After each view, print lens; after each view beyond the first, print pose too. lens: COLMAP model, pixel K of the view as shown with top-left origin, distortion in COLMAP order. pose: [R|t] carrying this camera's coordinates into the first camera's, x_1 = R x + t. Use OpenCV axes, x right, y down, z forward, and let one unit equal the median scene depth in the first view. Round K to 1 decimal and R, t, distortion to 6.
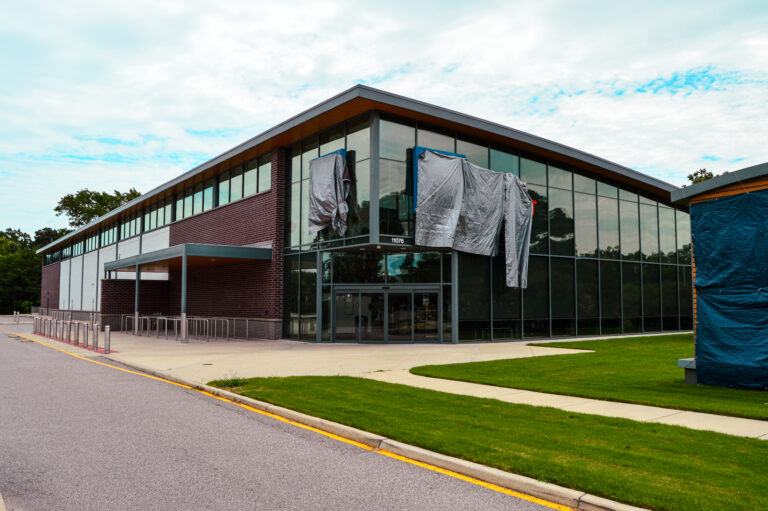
lens RADIAL K [[611.3, 0, 385.9], [0, 611.3, 261.3], [0, 0, 1]] dist [-0.057167, -0.024823]
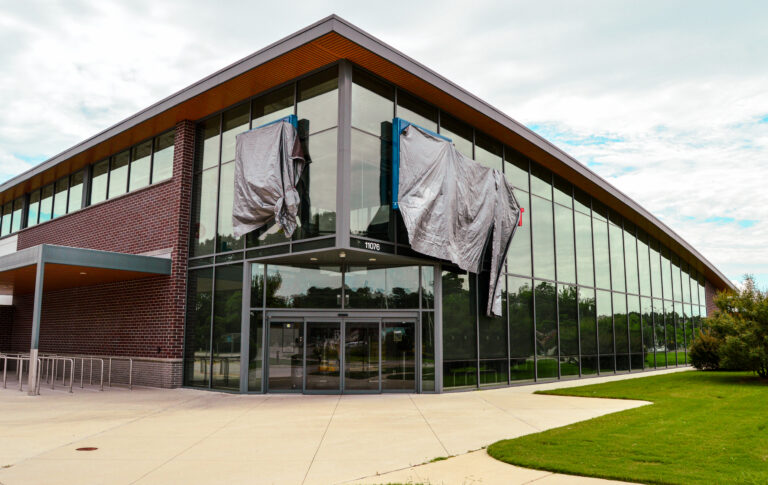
lens RADIAL K [[608.9, 0, 372.1], [0, 608.9, 248.9], [0, 0, 1]] dist [-0.063620, 0.008754]
pose [[0.980070, 0.033317, 0.195836, -0.100311], [-0.016843, 0.996222, -0.085194, 0.024619], [-0.197935, 0.080197, 0.976929, 0.274150]]
